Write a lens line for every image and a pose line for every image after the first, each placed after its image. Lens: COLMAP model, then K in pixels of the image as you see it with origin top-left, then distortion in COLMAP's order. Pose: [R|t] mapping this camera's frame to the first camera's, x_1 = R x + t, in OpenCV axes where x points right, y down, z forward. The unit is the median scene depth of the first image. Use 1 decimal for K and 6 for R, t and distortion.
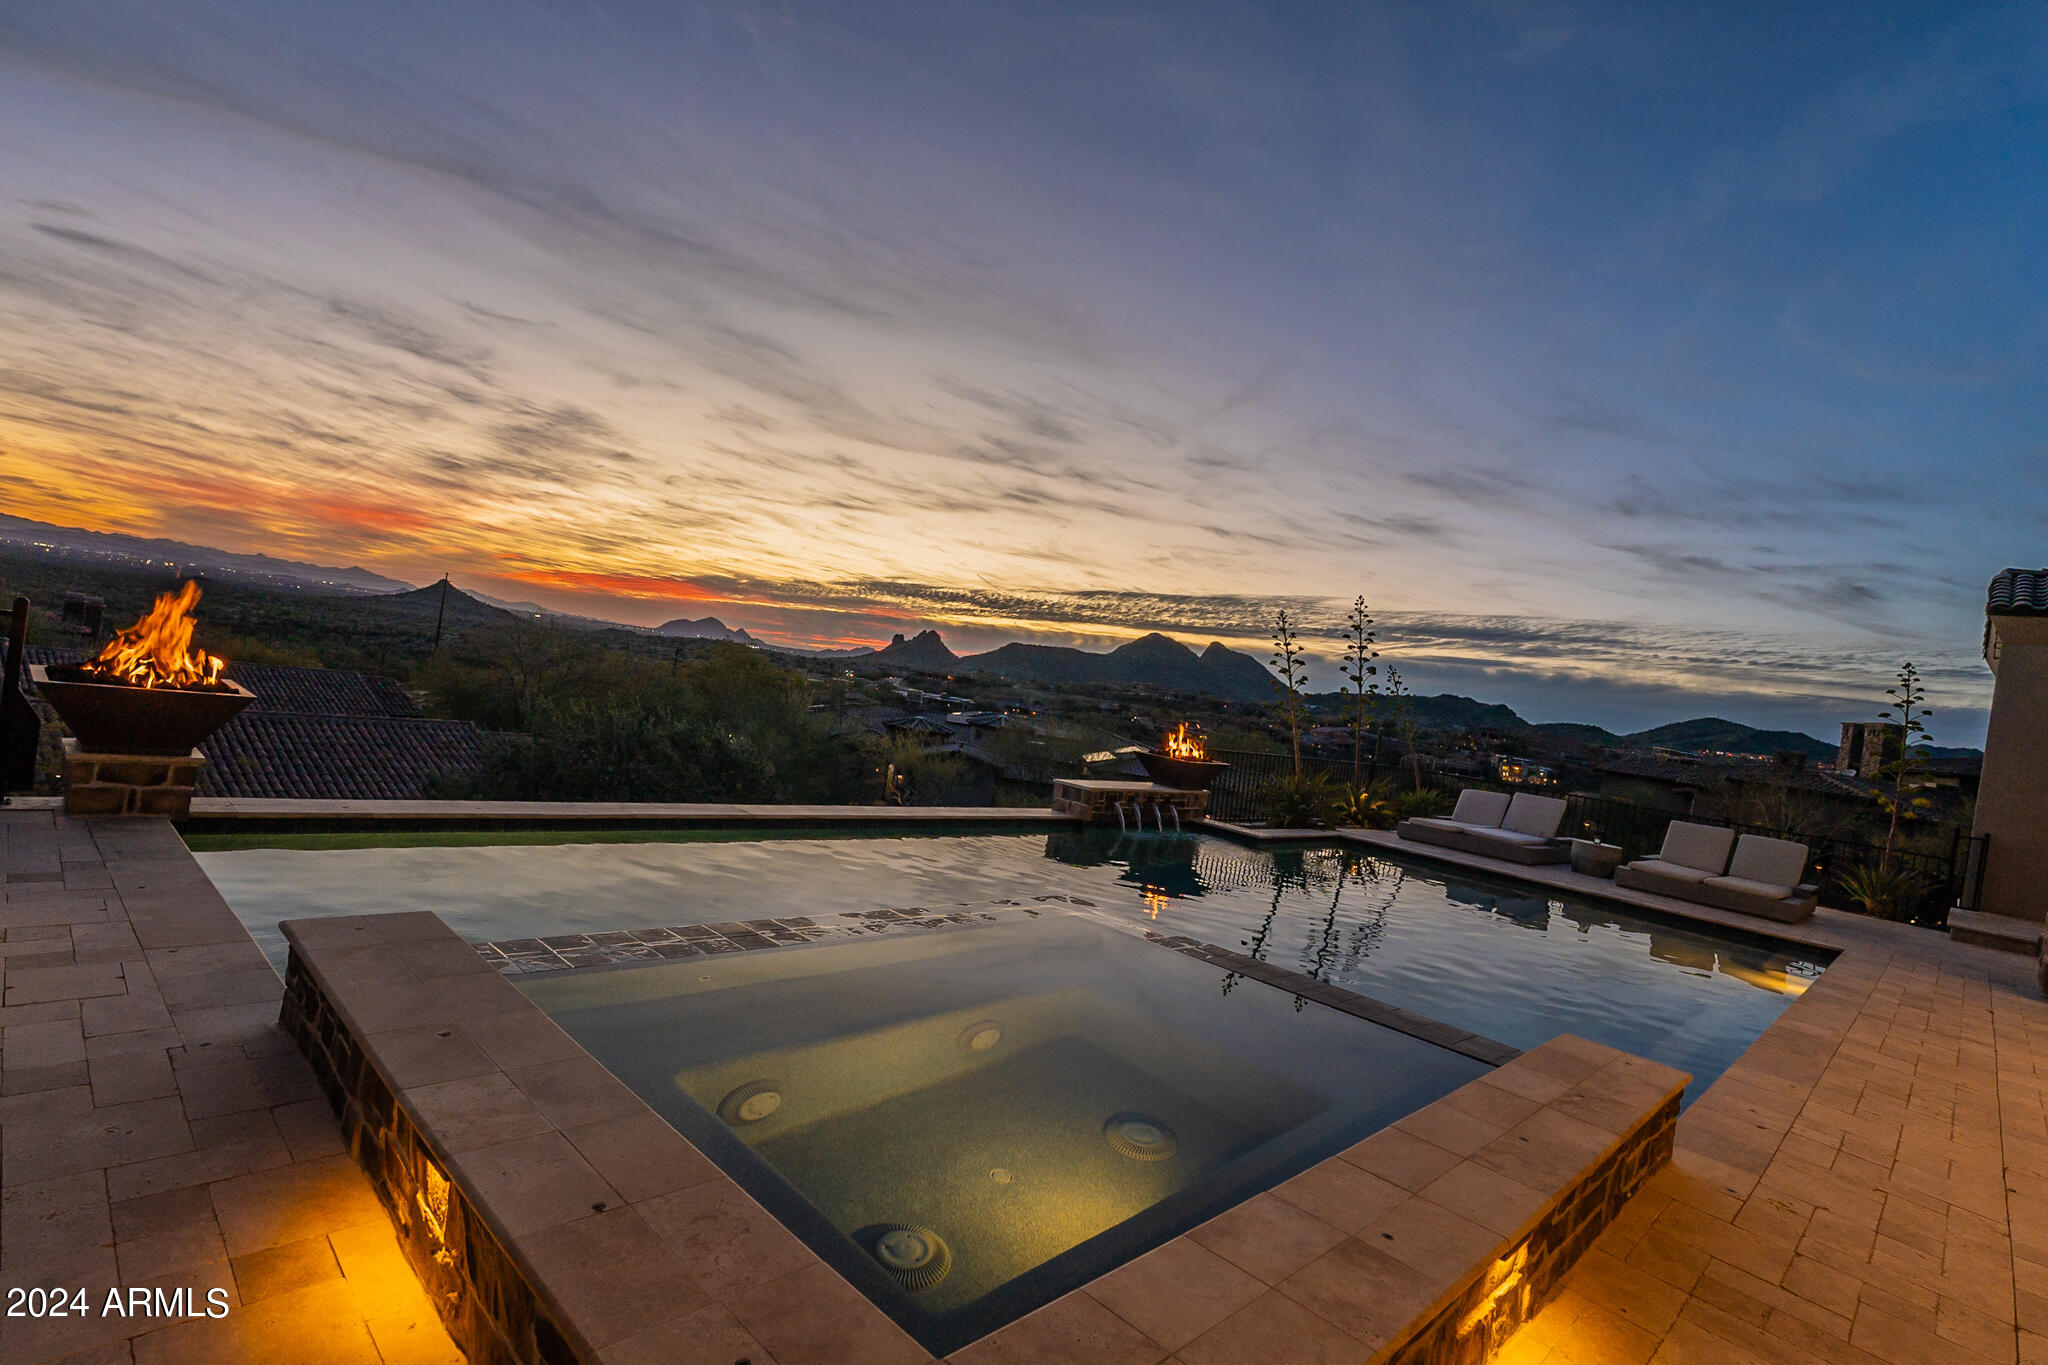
lens RADIAL K [[993.2, 0, 1018.3], [0, 993.2, 659.5], [0, 0, 1]] dist [-0.003779, 0.000717]
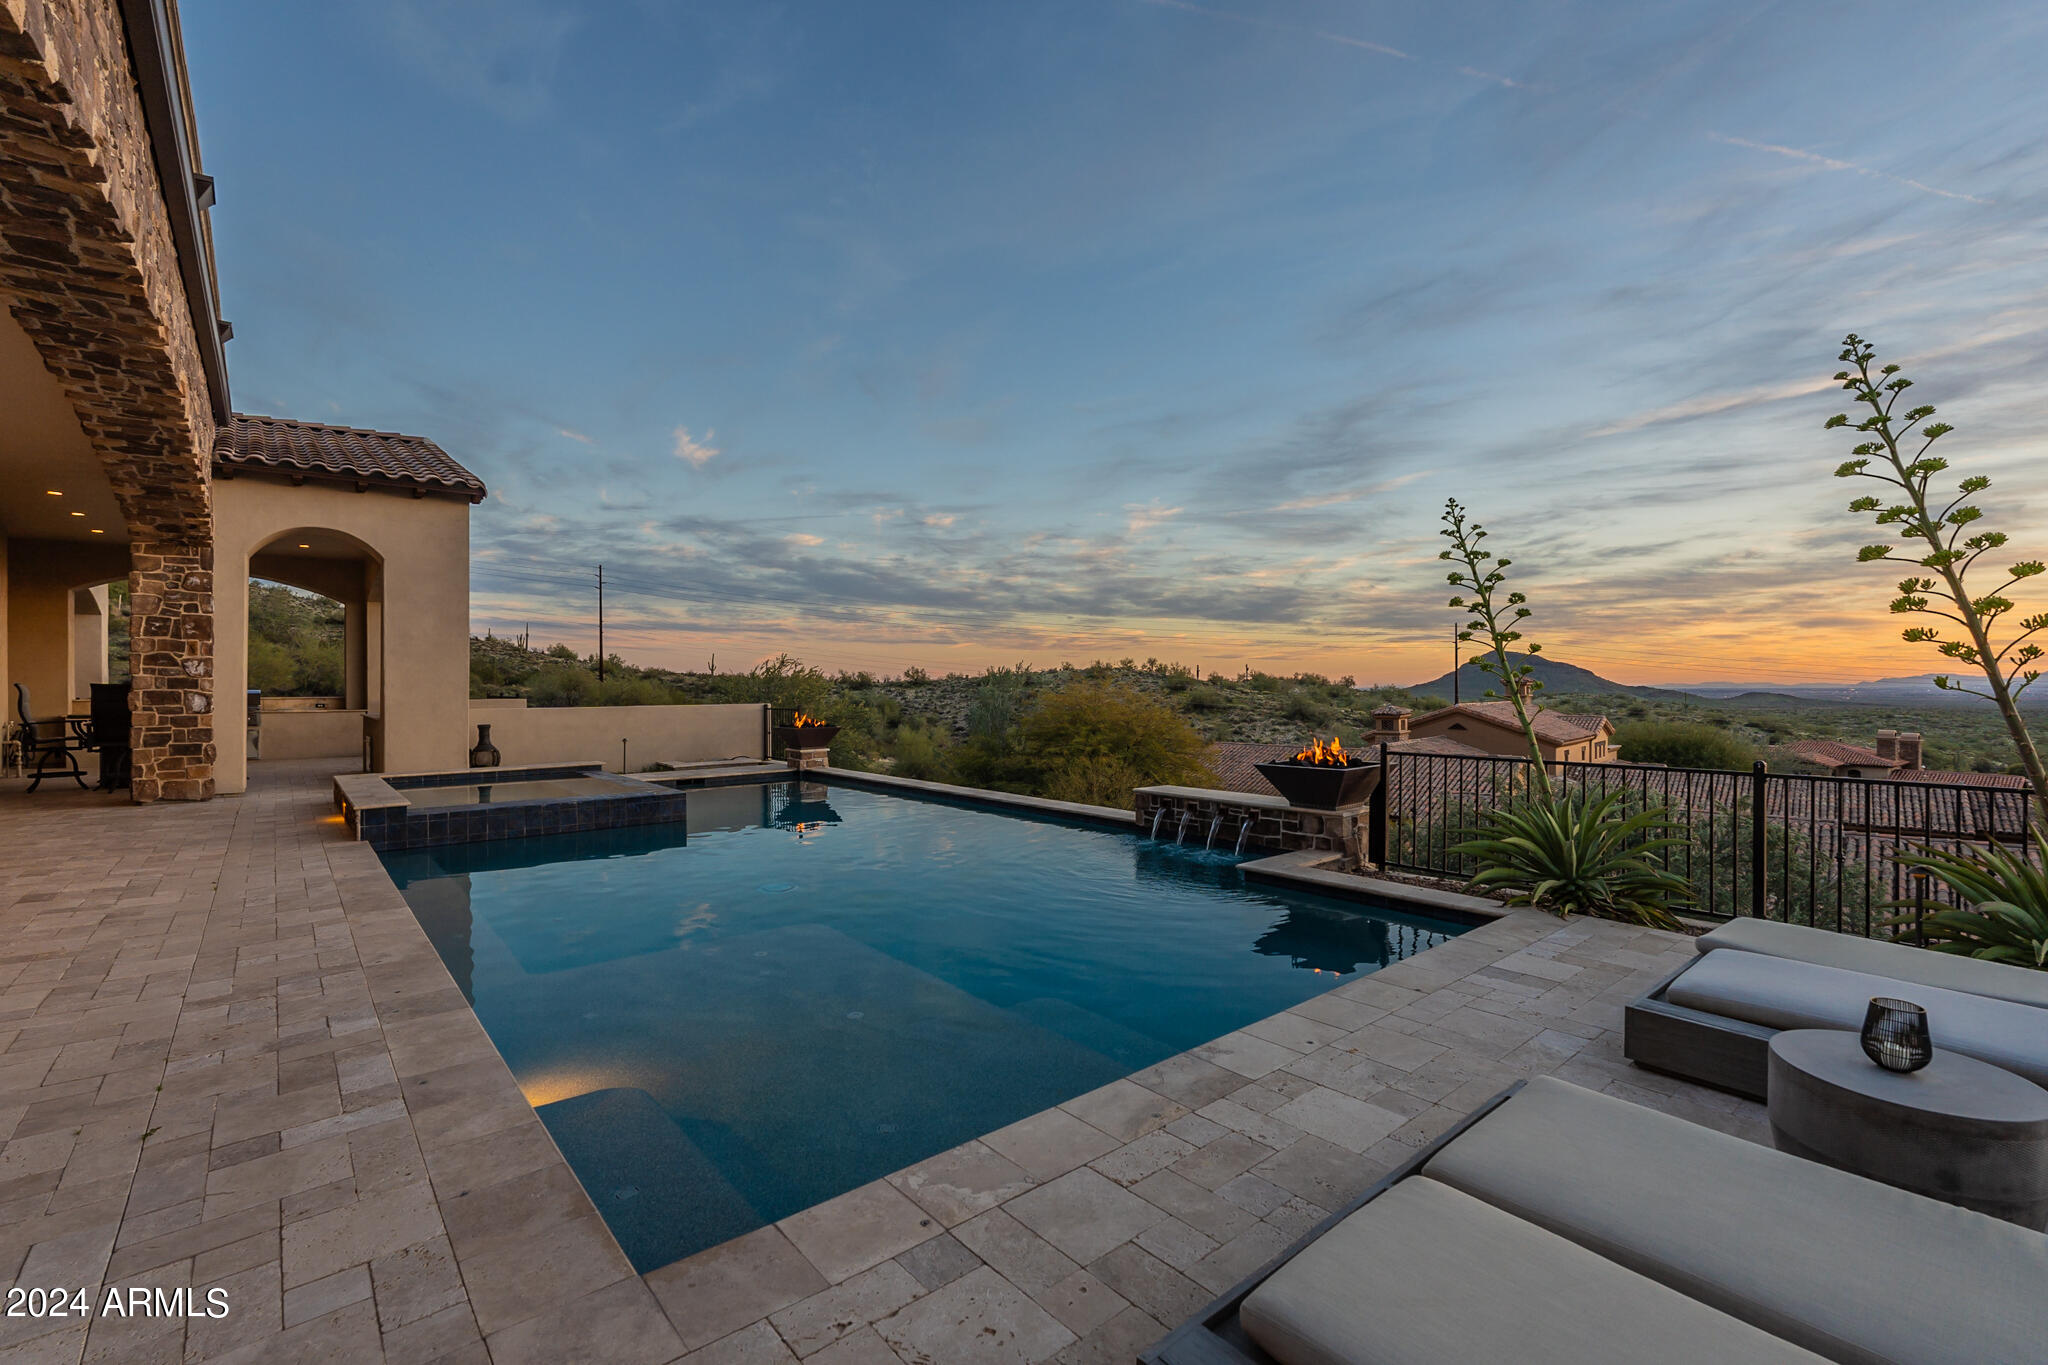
lens RADIAL K [[890.1, 0, 1013.6], [0, 890.1, 688.0], [0, 0, 1]] dist [-0.002593, -0.000193]
pose [[-0.102216, -0.140206, -0.984832, 0.797110], [0.007656, 0.989877, -0.141719, 0.131422], [0.994733, -0.022026, -0.100108, 0.832065]]
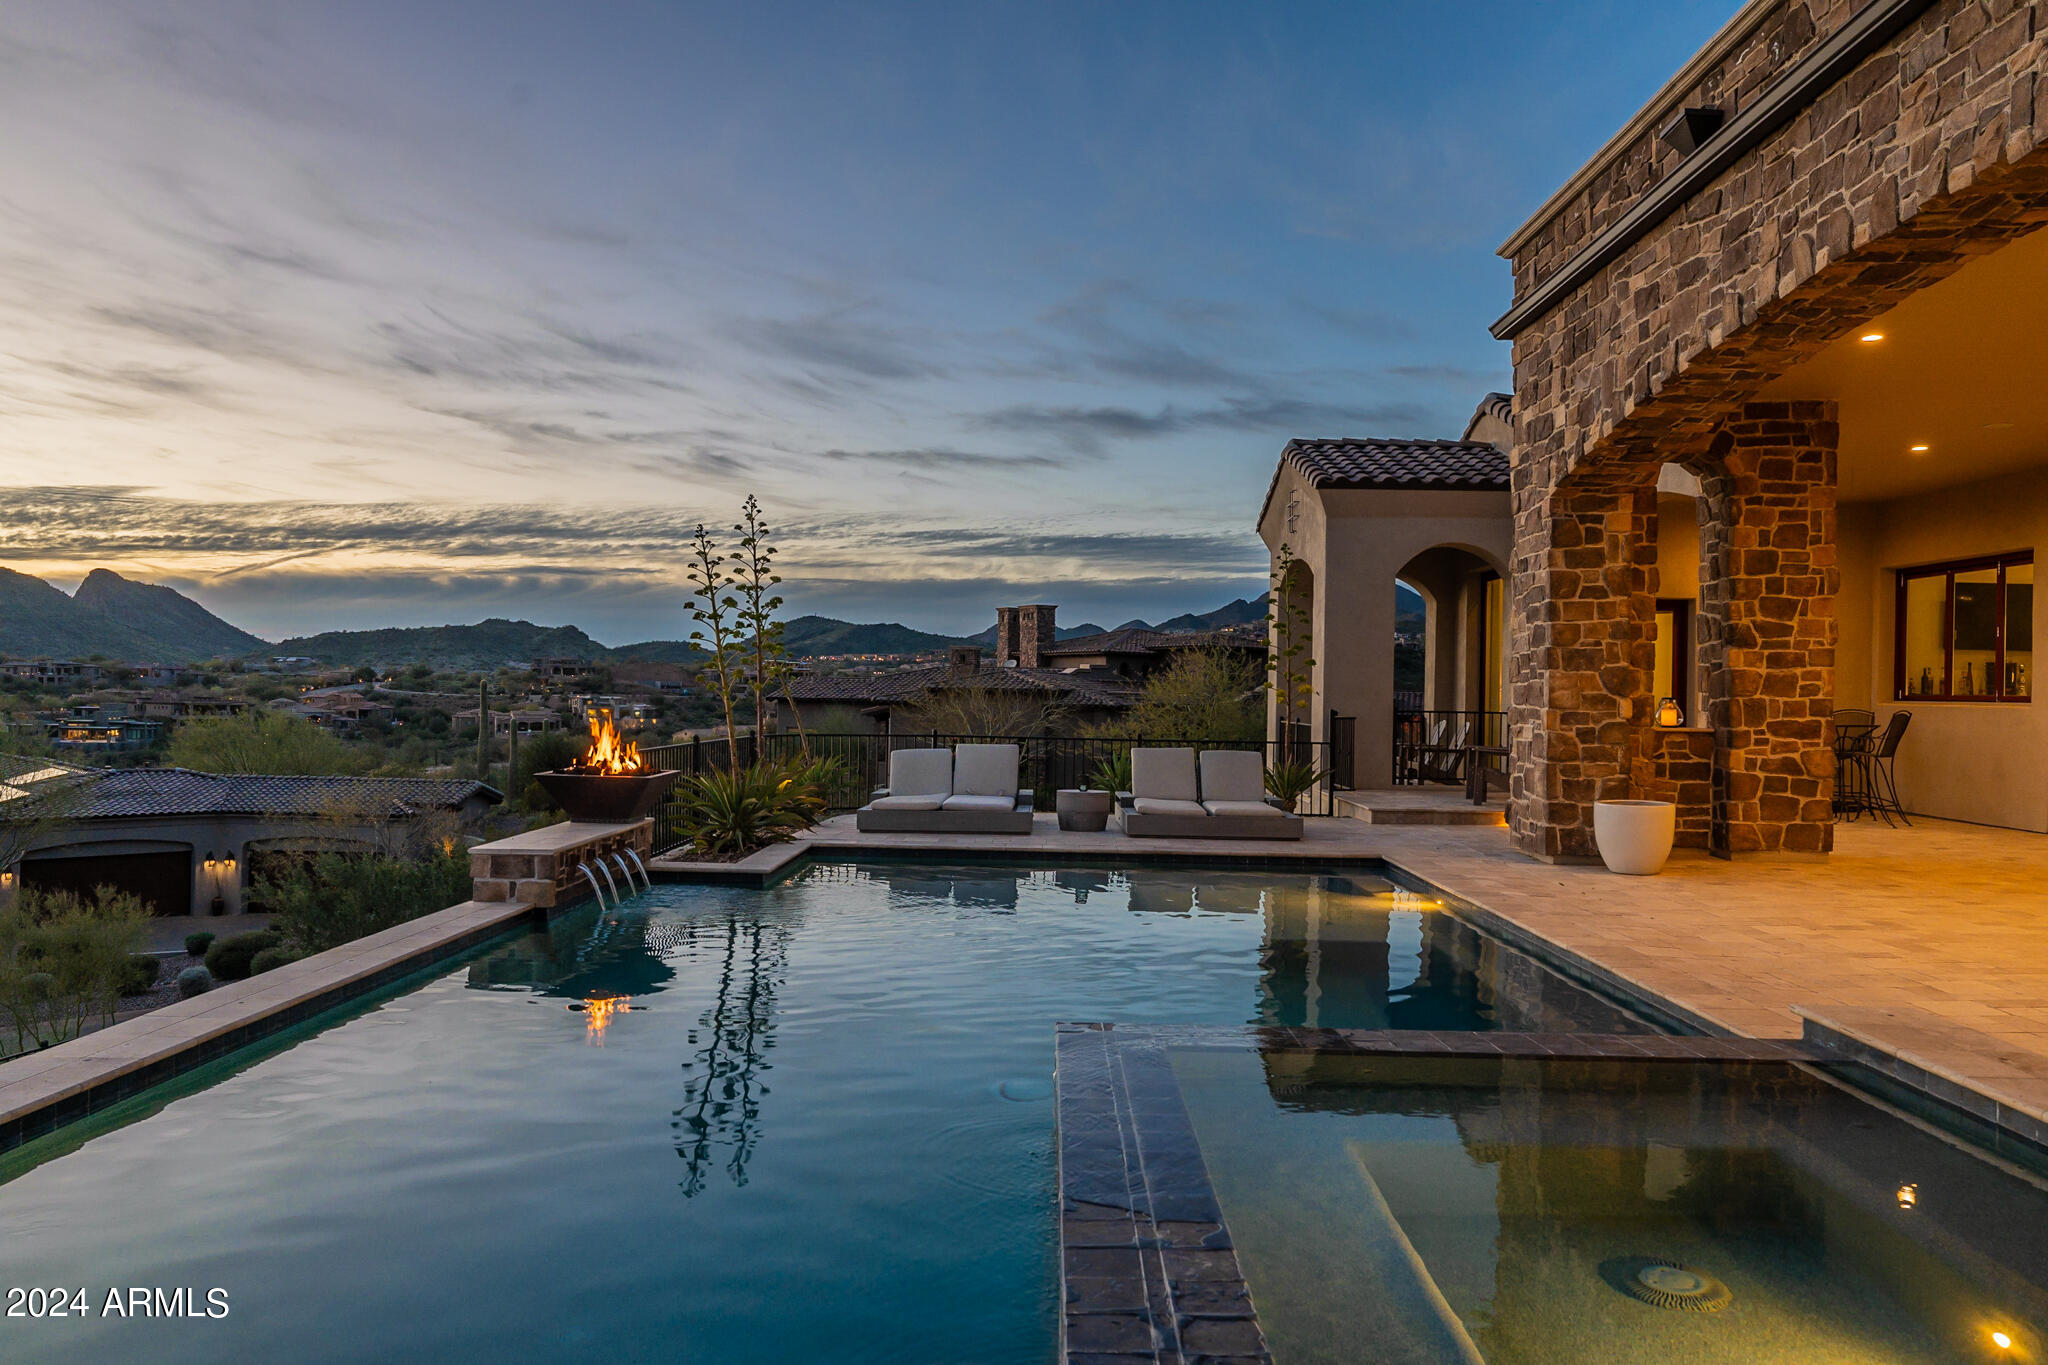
lens RADIAL K [[1468.9, 0, 1005.7], [0, 1468.9, 688.5], [0, 0, 1]] dist [0.005439, -0.004222]
pose [[0.731533, -0.130147, 0.669269, -0.255365], [0.077568, 0.991125, 0.107951, -0.032091], [-0.677380, -0.027055, 0.735136, 0.161683]]
